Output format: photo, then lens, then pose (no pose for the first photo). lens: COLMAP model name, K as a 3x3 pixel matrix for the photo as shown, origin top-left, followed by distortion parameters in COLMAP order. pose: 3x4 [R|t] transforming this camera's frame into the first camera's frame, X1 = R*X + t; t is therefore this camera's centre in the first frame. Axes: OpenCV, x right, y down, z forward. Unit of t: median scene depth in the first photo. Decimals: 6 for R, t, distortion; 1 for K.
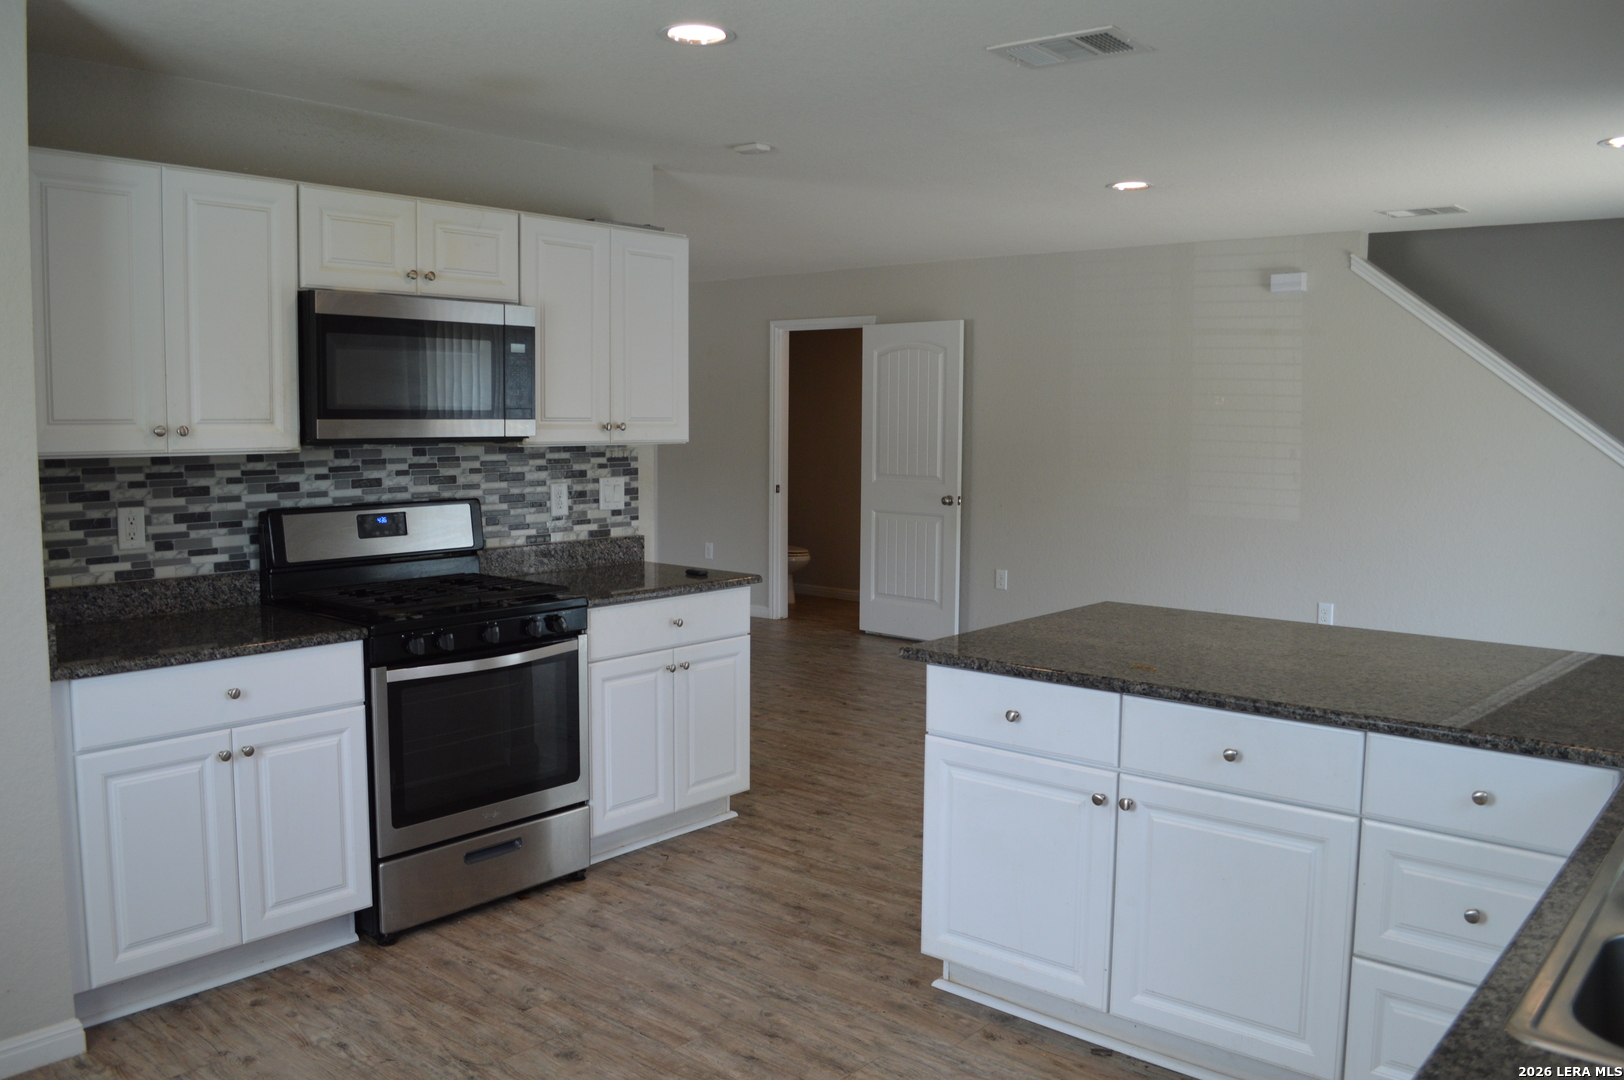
lens RADIAL K [[1296.3, 0, 814.6], [0, 1296.3, 535.8], [0, 0, 1]] dist [-0.083039, 0.012788]
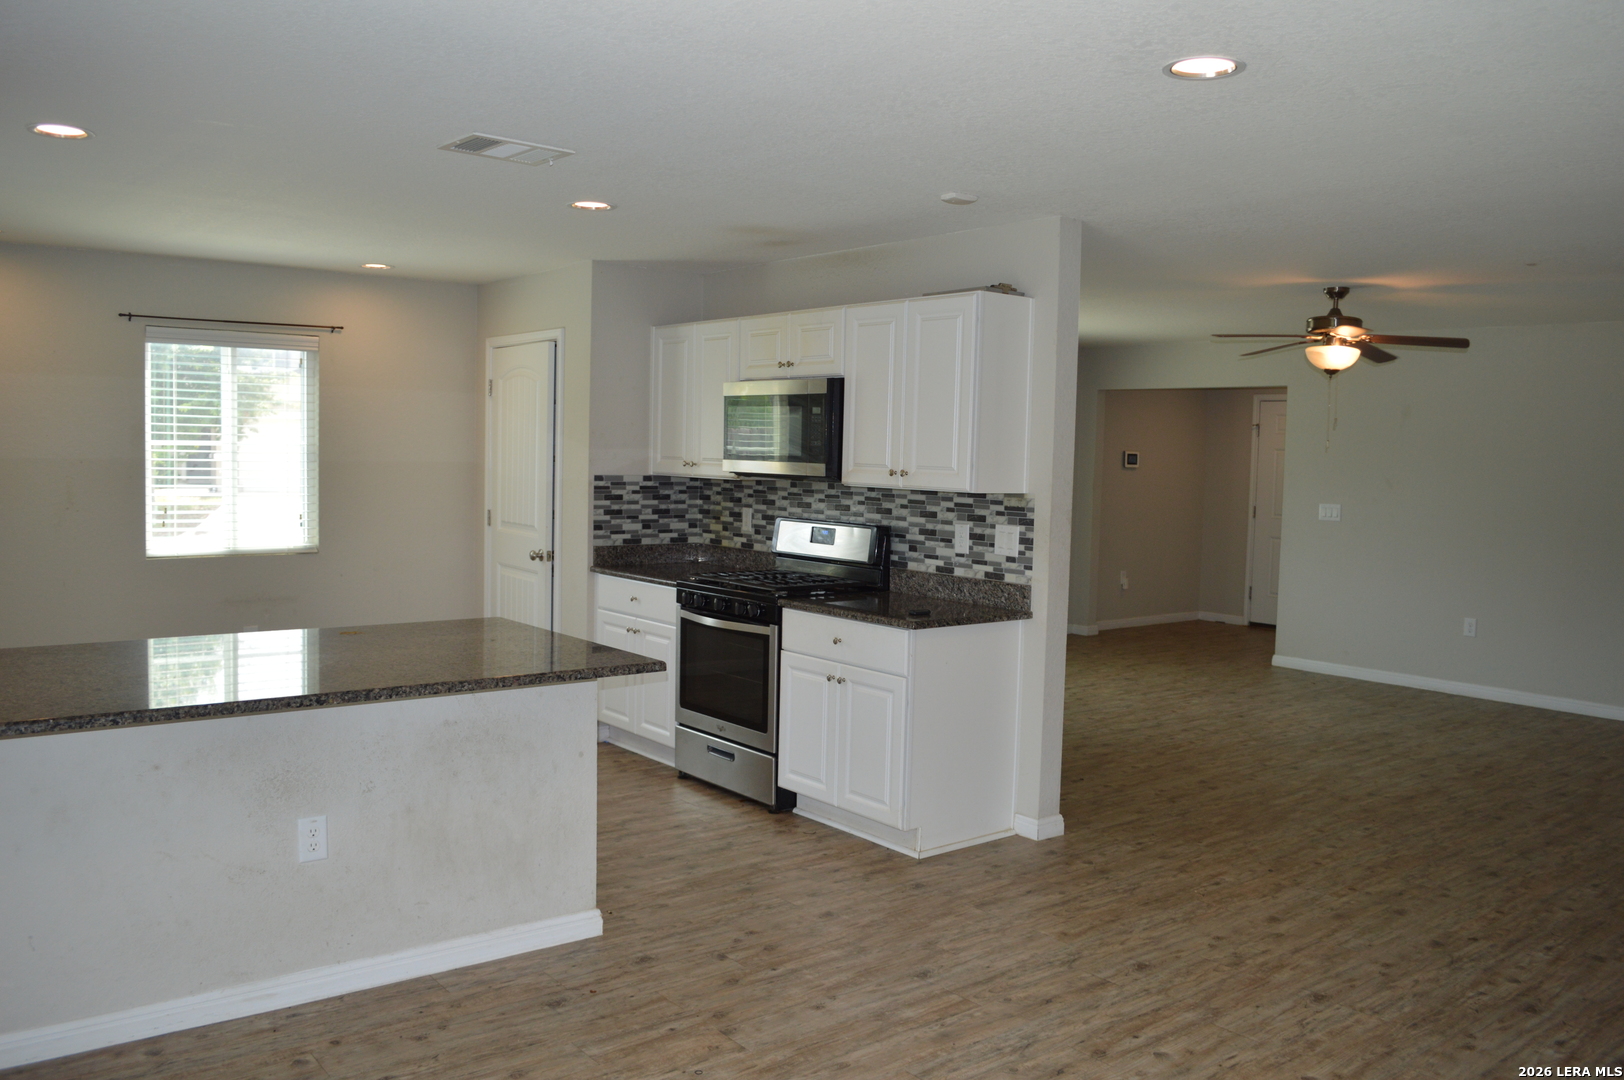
lens RADIAL K [[1296.3, 0, 816.3], [0, 1296.3, 539.4], [0, 0, 1]] dist [-0.083039, 0.012788]
pose [[-0.186870, 0.057394, -0.980707, 0.938416], [-0.118991, 0.989619, 0.080589, -0.103771], [0.975152, 0.131755, -0.178101, 1.075465]]
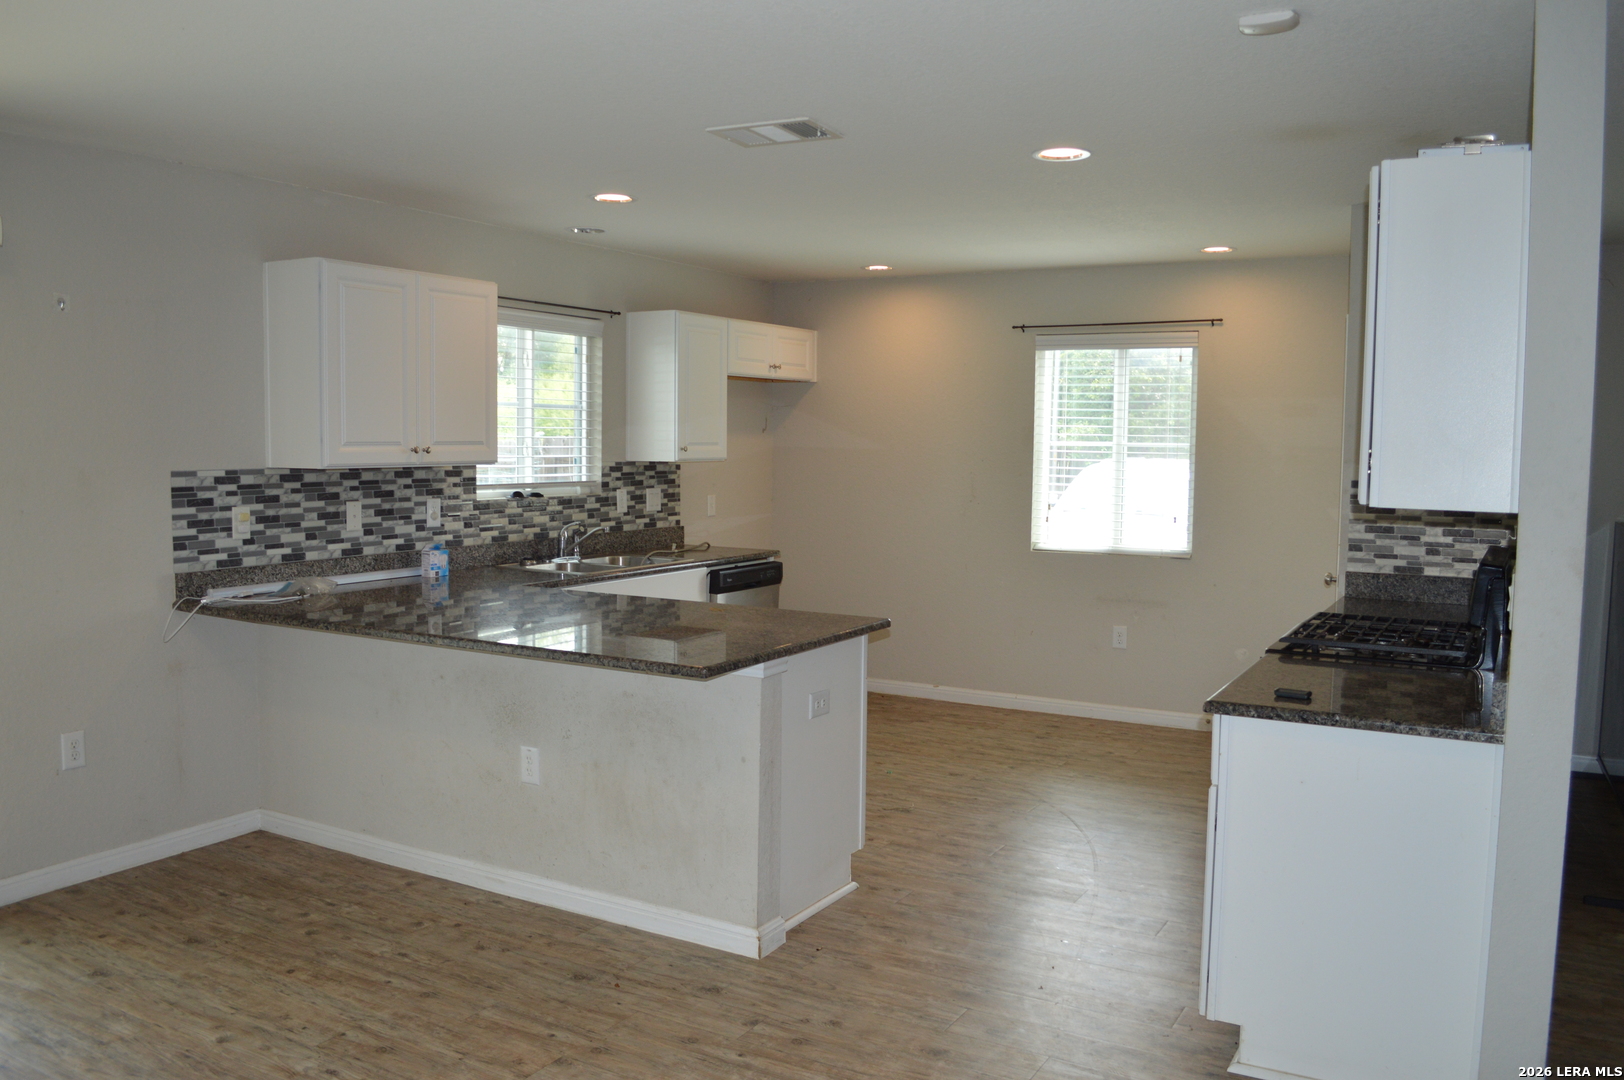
lens RADIAL K [[1296.3, 0, 813.5], [0, 1296.3, 542.3], [0, 0, 1]] dist [-0.083039, 0.012788]
pose [[-0.982165, -0.002611, -0.188001, 0.268631], [-0.035990, 0.984024, 0.174358, -0.150449], [0.184543, 0.178014, -0.966569, 1.540988]]
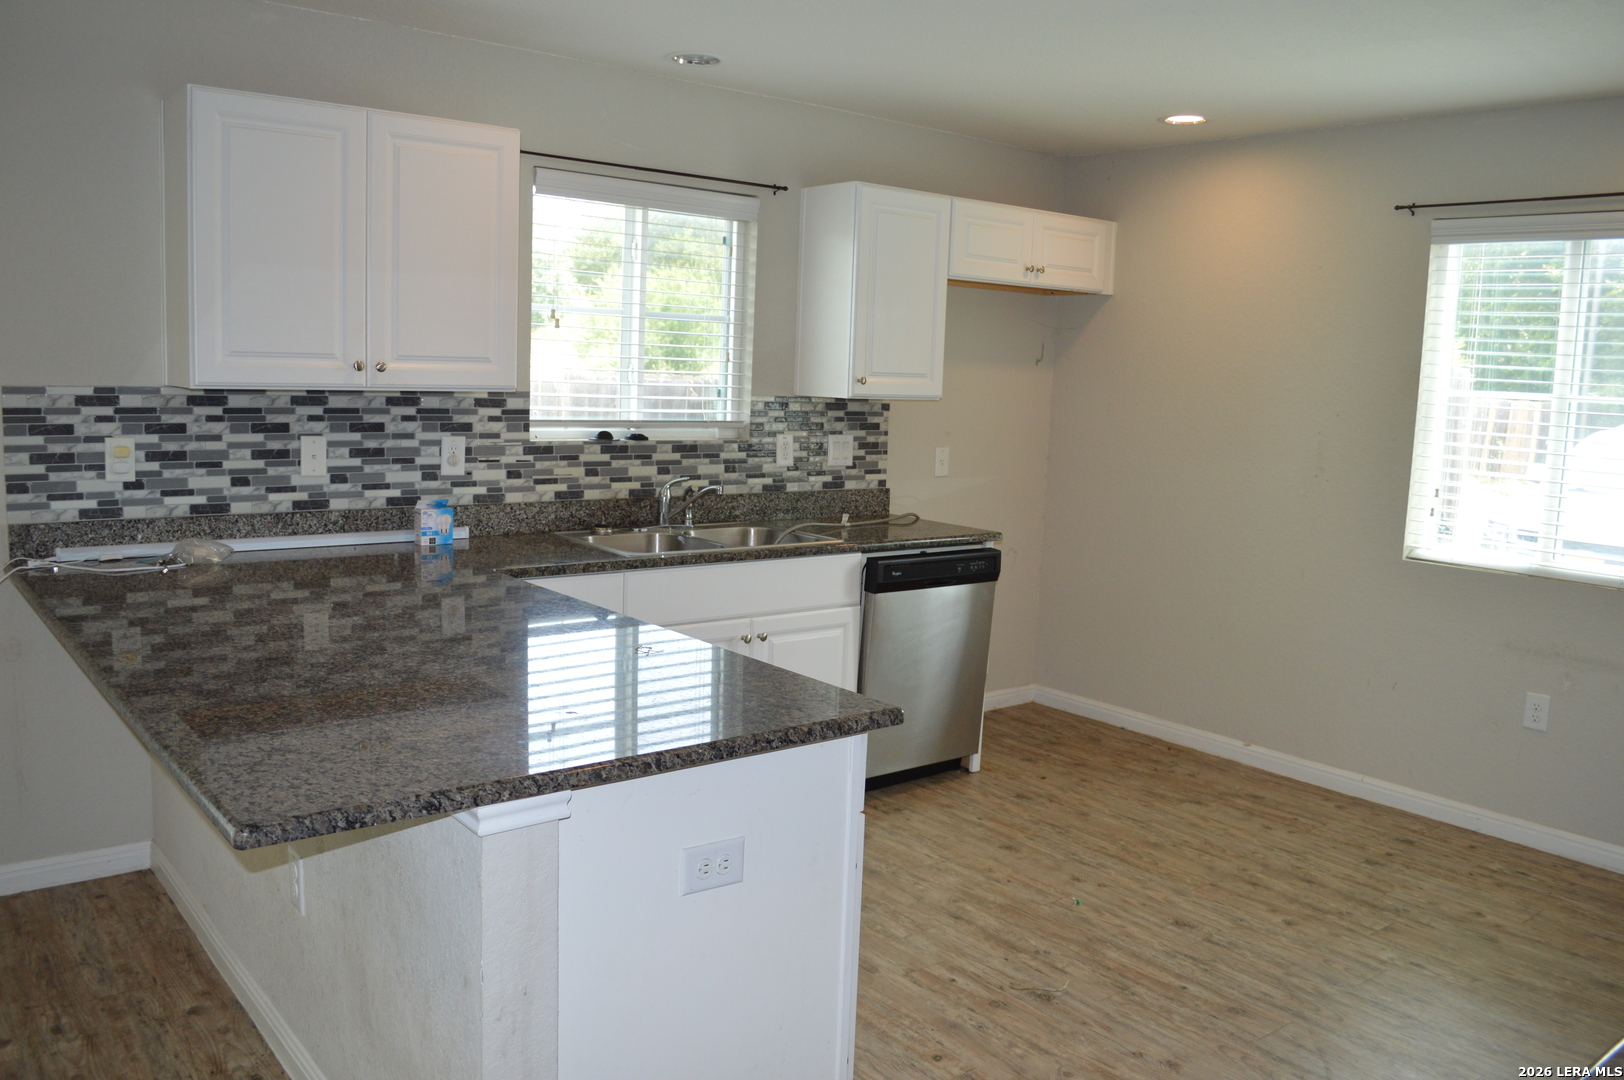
lens RADIAL K [[1296.3, 0, 814.4], [0, 1296.3, 539.8], [0, 0, 1]] dist [-0.083039, 0.012788]
pose [[-0.981163, -0.068077, 0.180790, -0.003487], [-0.025601, 0.973417, 0.227603, -0.106534], [-0.191478, 0.218687, -0.956824, 1.124162]]
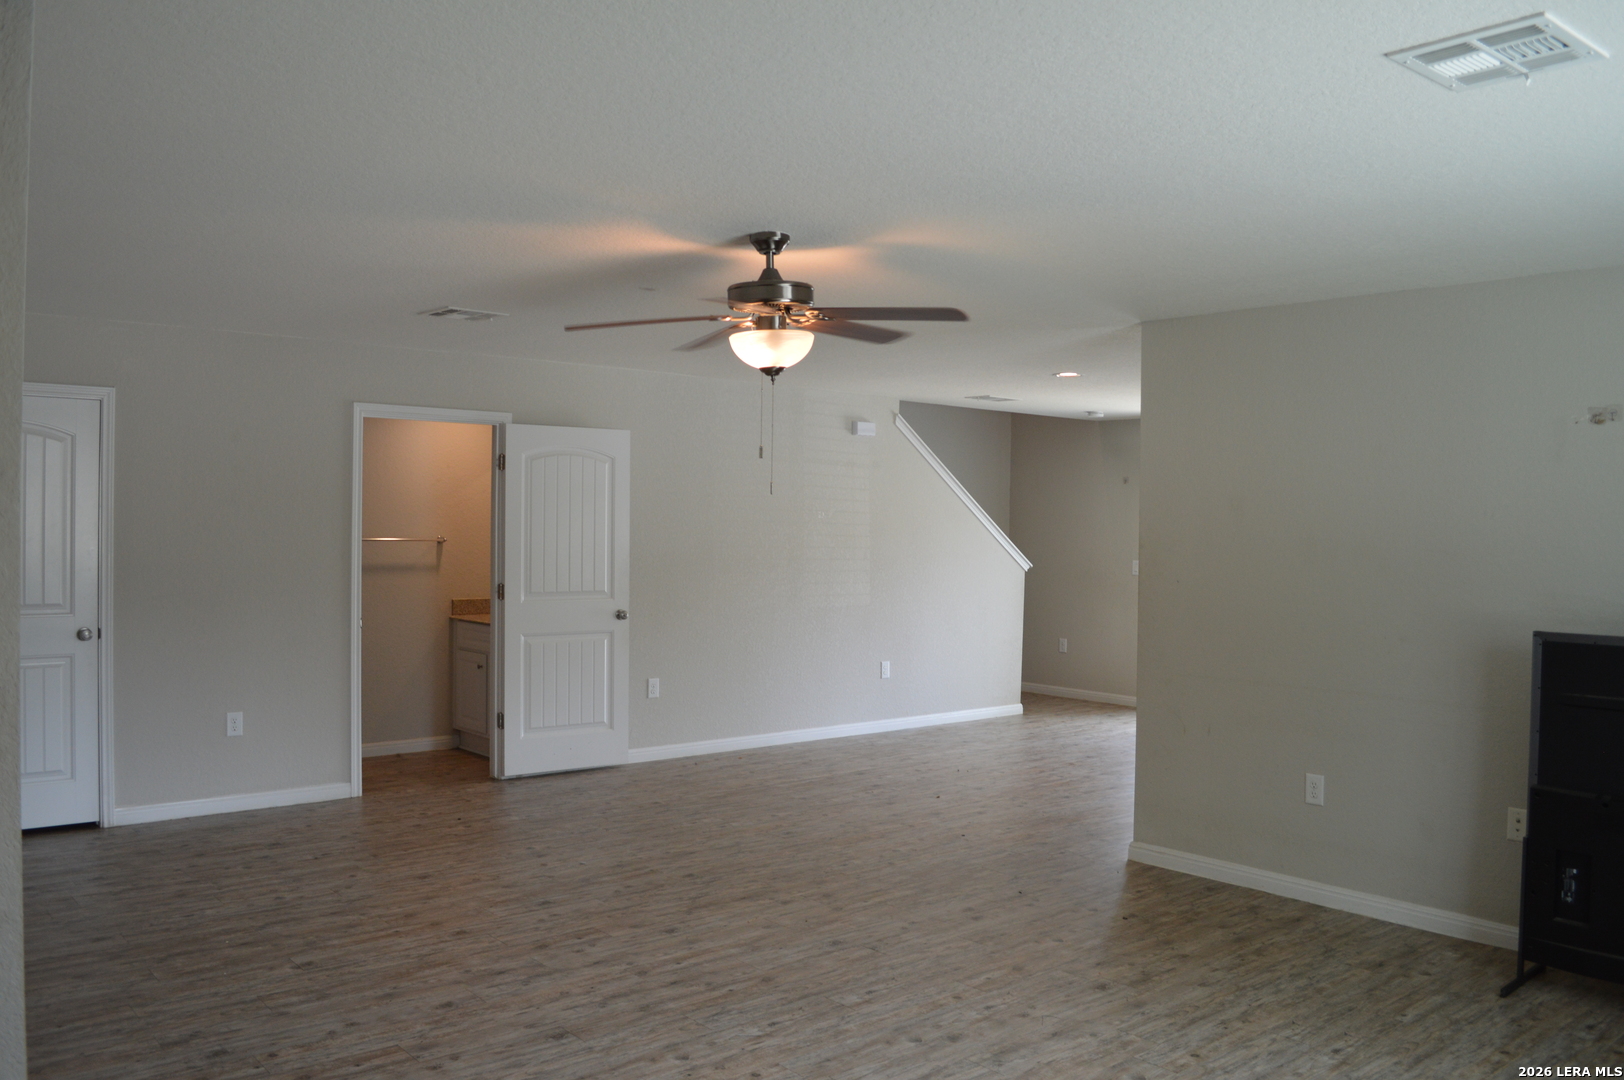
lens RADIAL K [[1296.3, 0, 815.3], [0, 1296.3, 540.8], [0, 0, 1]] dist [-0.083039, 0.012788]
pose [[0.157776, -0.016441, 0.987338, -1.409593], [0.082400, 0.996593, 0.003427, -0.125890], [-0.984031, 0.080816, 0.158593, 1.193655]]
